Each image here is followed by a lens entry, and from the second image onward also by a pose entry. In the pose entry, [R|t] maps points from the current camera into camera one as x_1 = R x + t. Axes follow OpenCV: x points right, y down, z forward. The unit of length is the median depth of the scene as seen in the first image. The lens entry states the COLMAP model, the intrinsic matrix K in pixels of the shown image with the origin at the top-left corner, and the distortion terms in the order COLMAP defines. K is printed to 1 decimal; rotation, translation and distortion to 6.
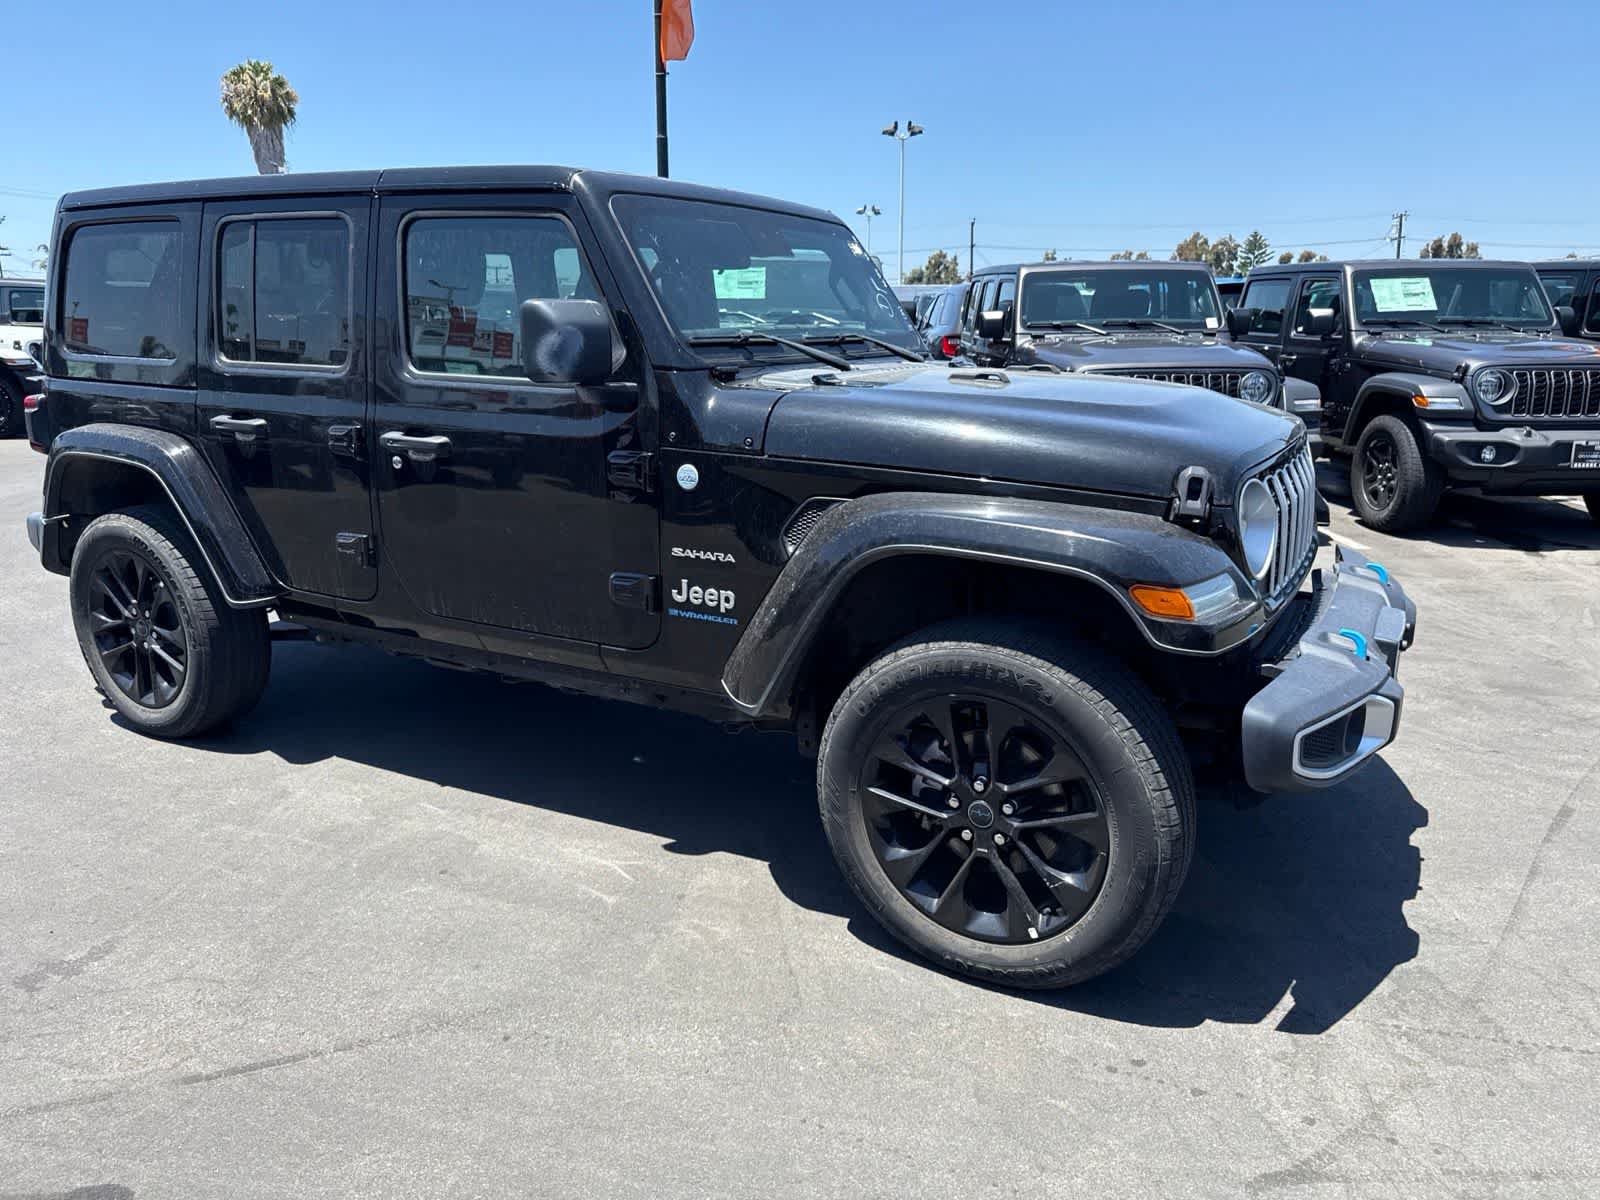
lens RADIAL K [[1136.3, 0, 804.5], [0, 1136.3, 592.3], [0, 0, 1]] dist [0.032078, -0.044481]
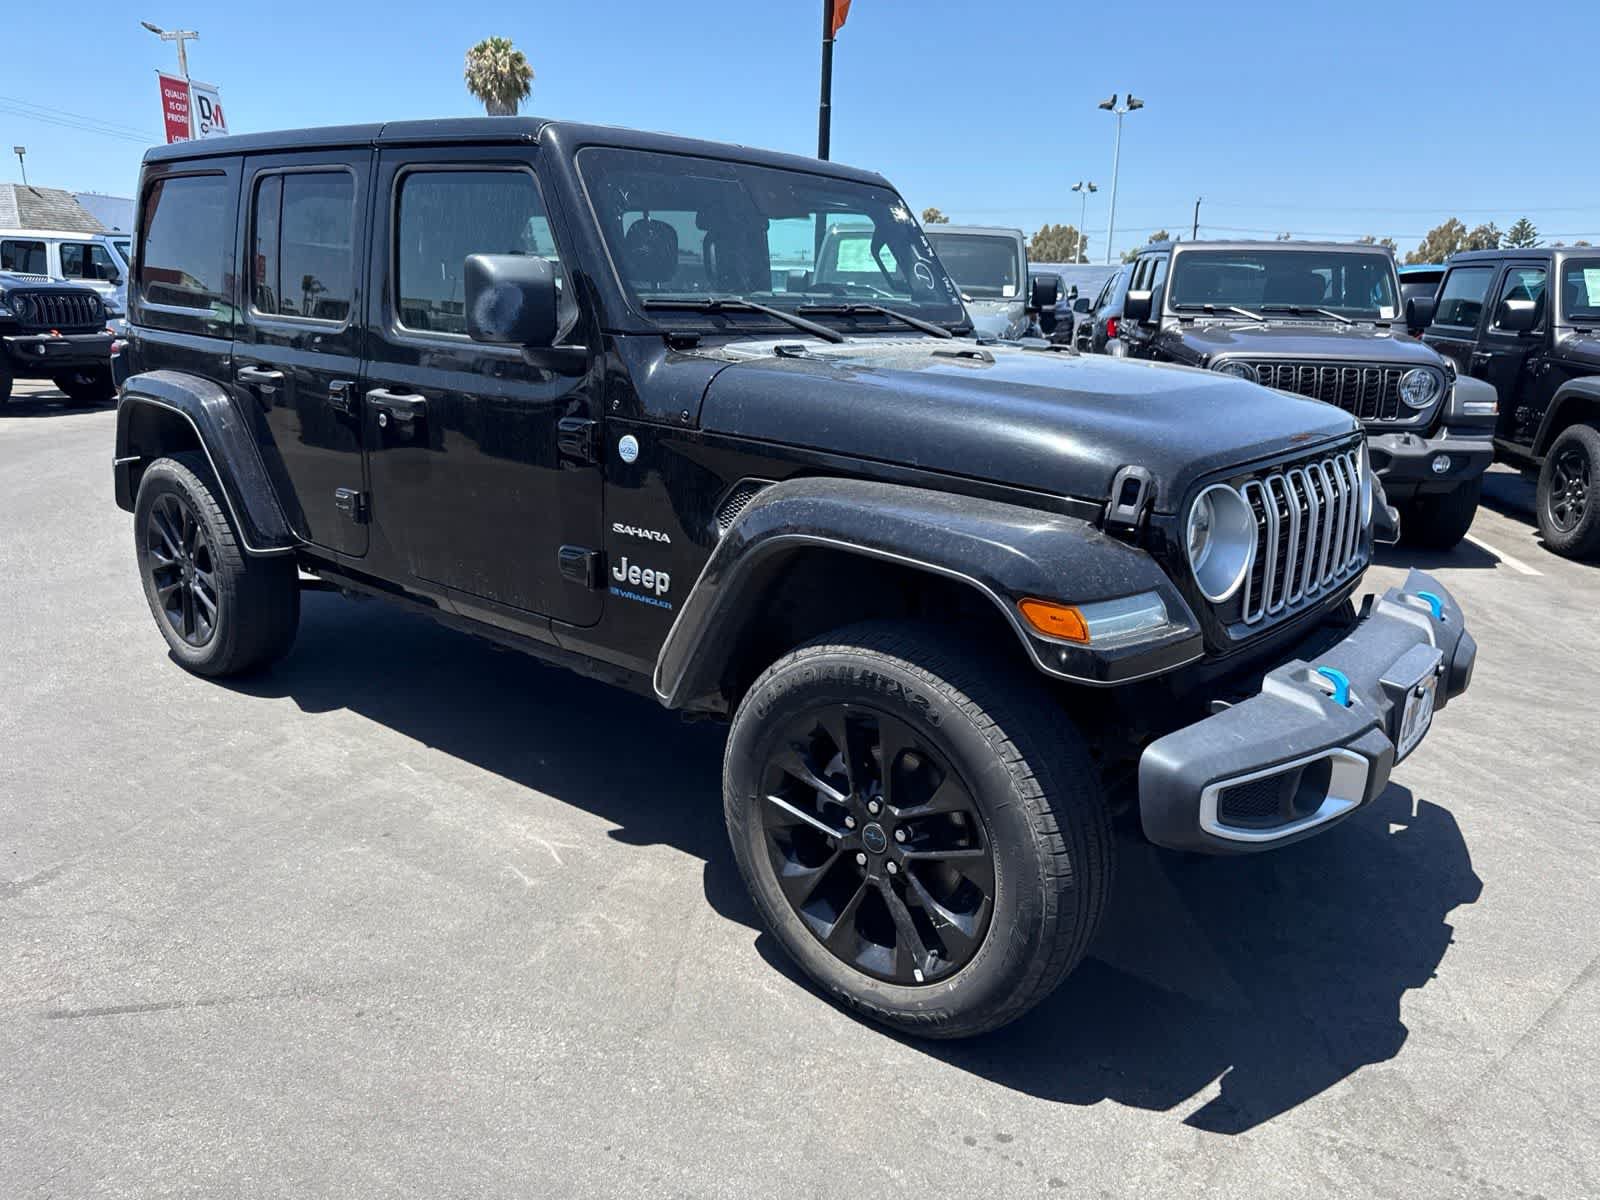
lens RADIAL K [[1135.0, 0, 805.0], [0, 1135.0, 604.4], [0, 0, 1]] dist [0.027523, -0.038054]
pose [[0.983584, 0.073498, -0.164805, 0.196131], [-0.068886, 0.997061, 0.033533, -0.013794], [0.166785, -0.021630, 0.985756, 0.088163]]
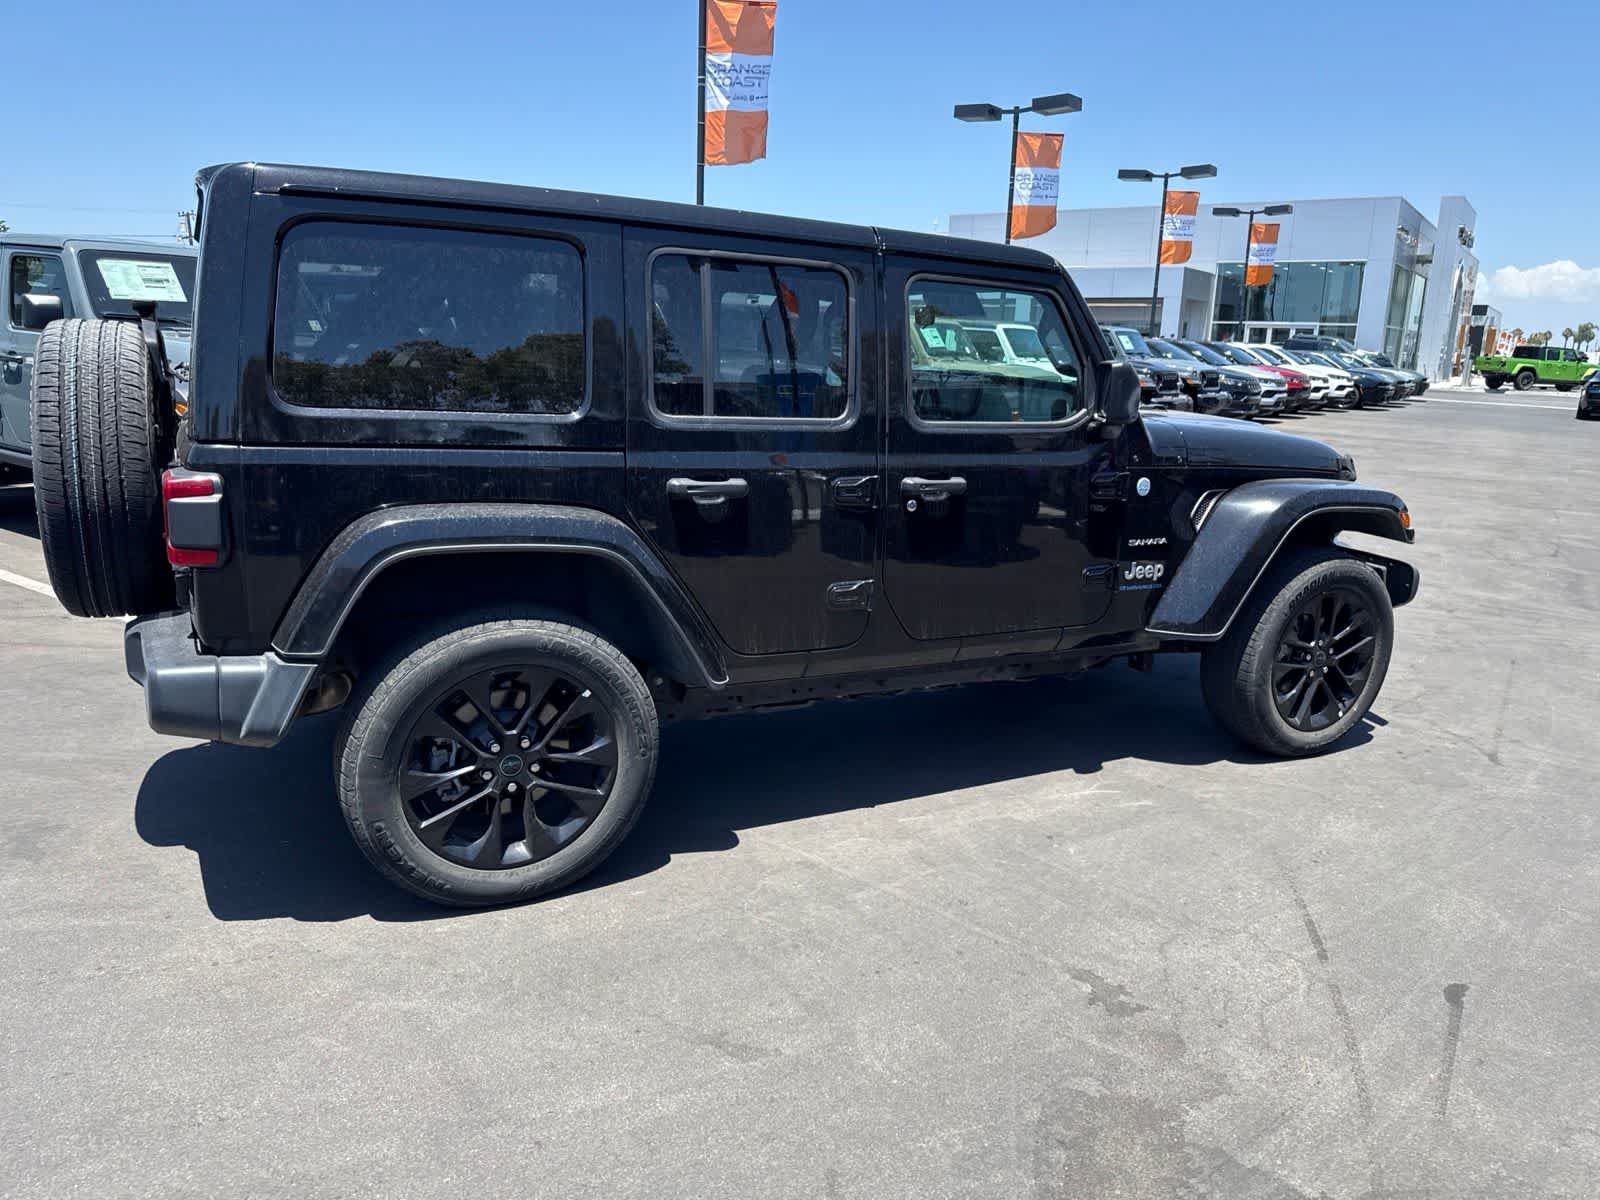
lens RADIAL K [[1132.9, 0, 804.2], [0, 1132.9, 610.3], [0, 0, 1]] dist [0.028400, -0.049305]
pose [[0.558416, -0.177094, 0.810437, -1.416183], [0.159054, 0.981679, 0.104921, -0.157614], [-0.814170, 0.070314, 0.576353, 0.522335]]
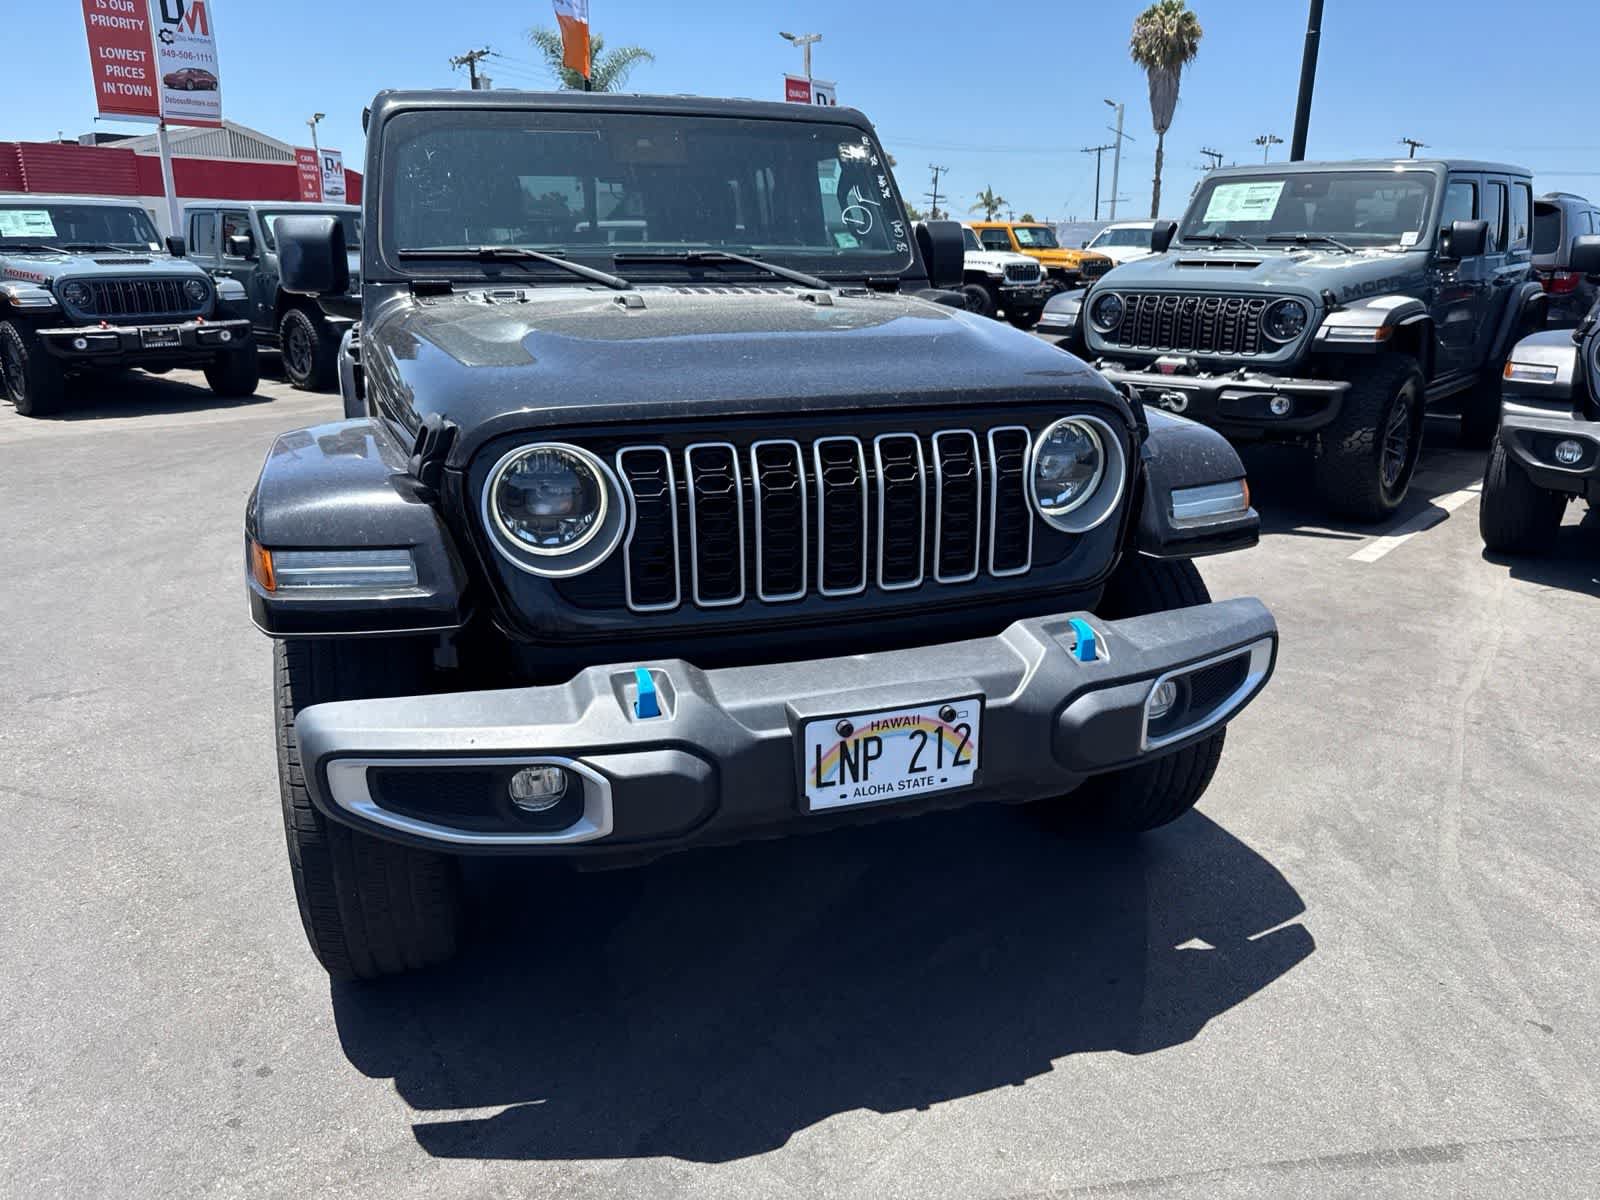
lens RADIAL K [[1138.0, 0, 803.1], [0, 1138.0, 602.2], [0, 0, 1]] dist [0.028232, -0.036872]
pose [[0.743802, 0.194728, -0.639405, 0.843895], [-0.157495, 0.980745, 0.115471, -0.088884], [0.649579, 0.014816, 0.760149, 0.451247]]
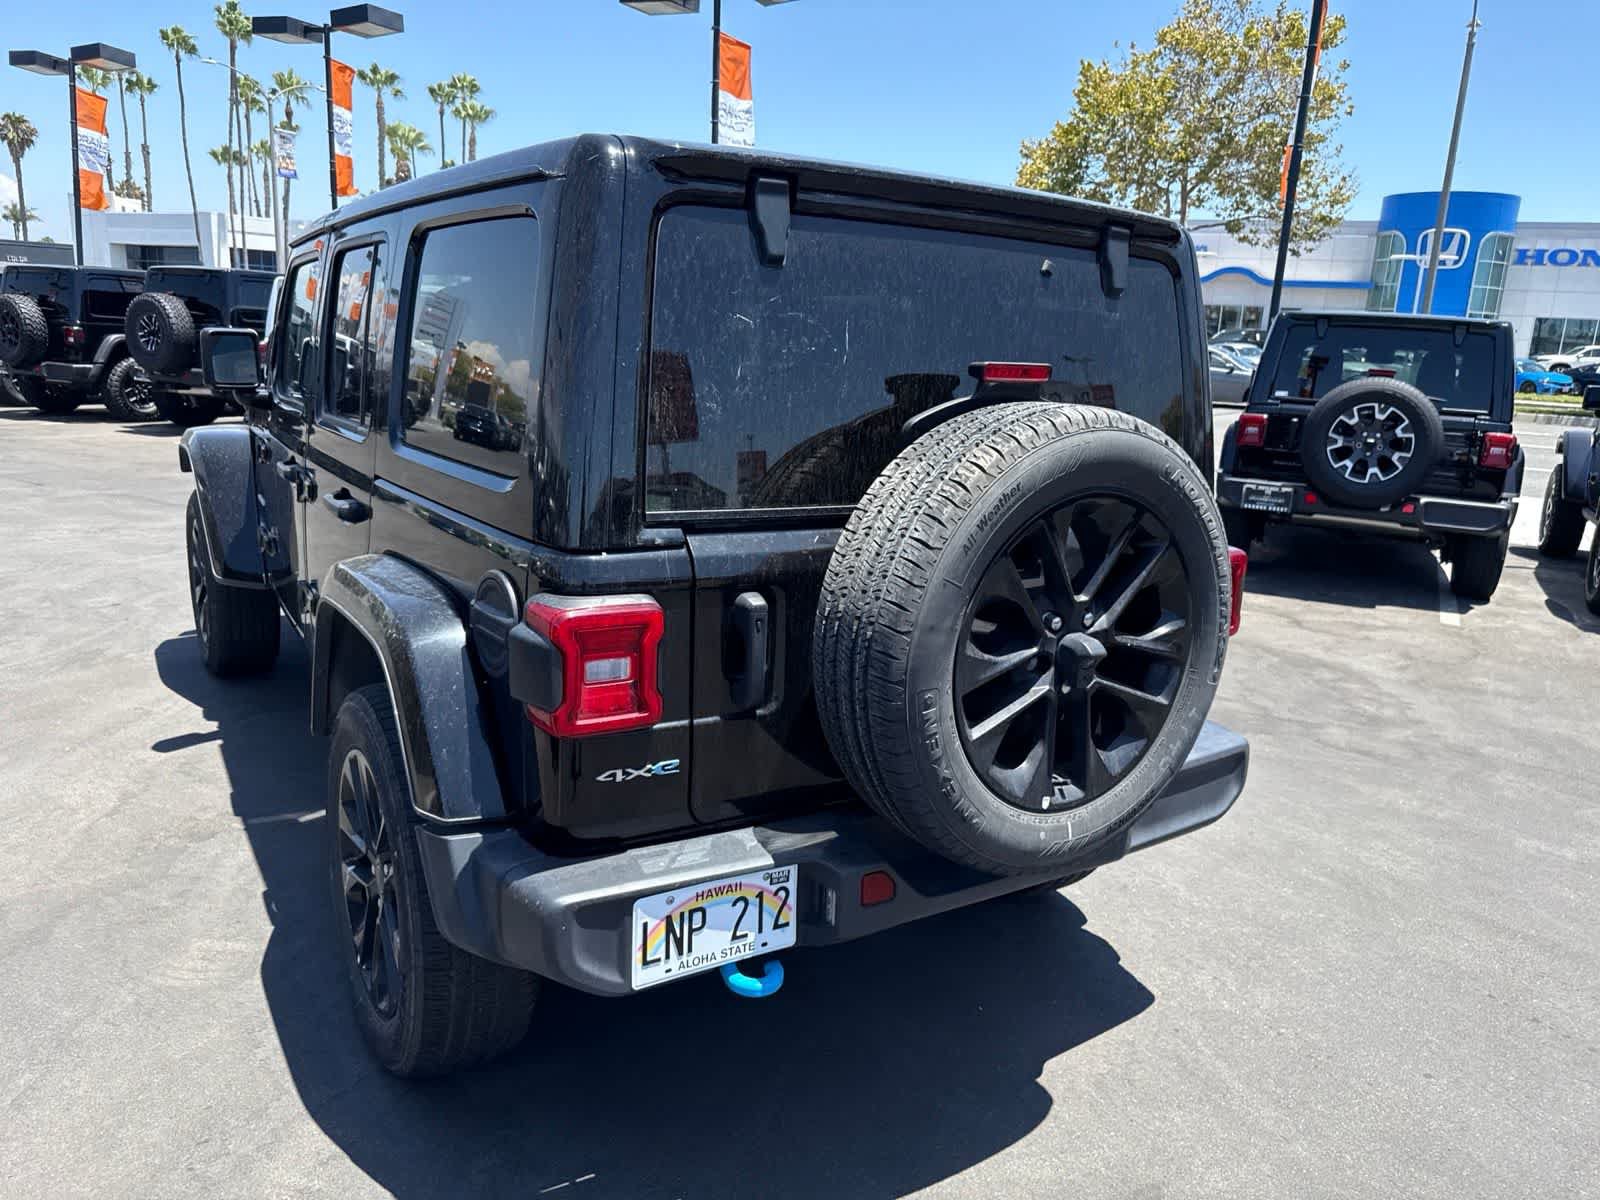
lens RADIAL K [[1126.4, 0, 791.3], [0, 1126.4, 607.4], [0, 0, 1]] dist [0.097967, -0.095075]
pose [[-0.879309, -0.156987, 0.449635, -1.059116], [0.060523, 0.899622, 0.432455, -0.601979], [-0.472391, 0.407475, -0.781544, 2.279040]]
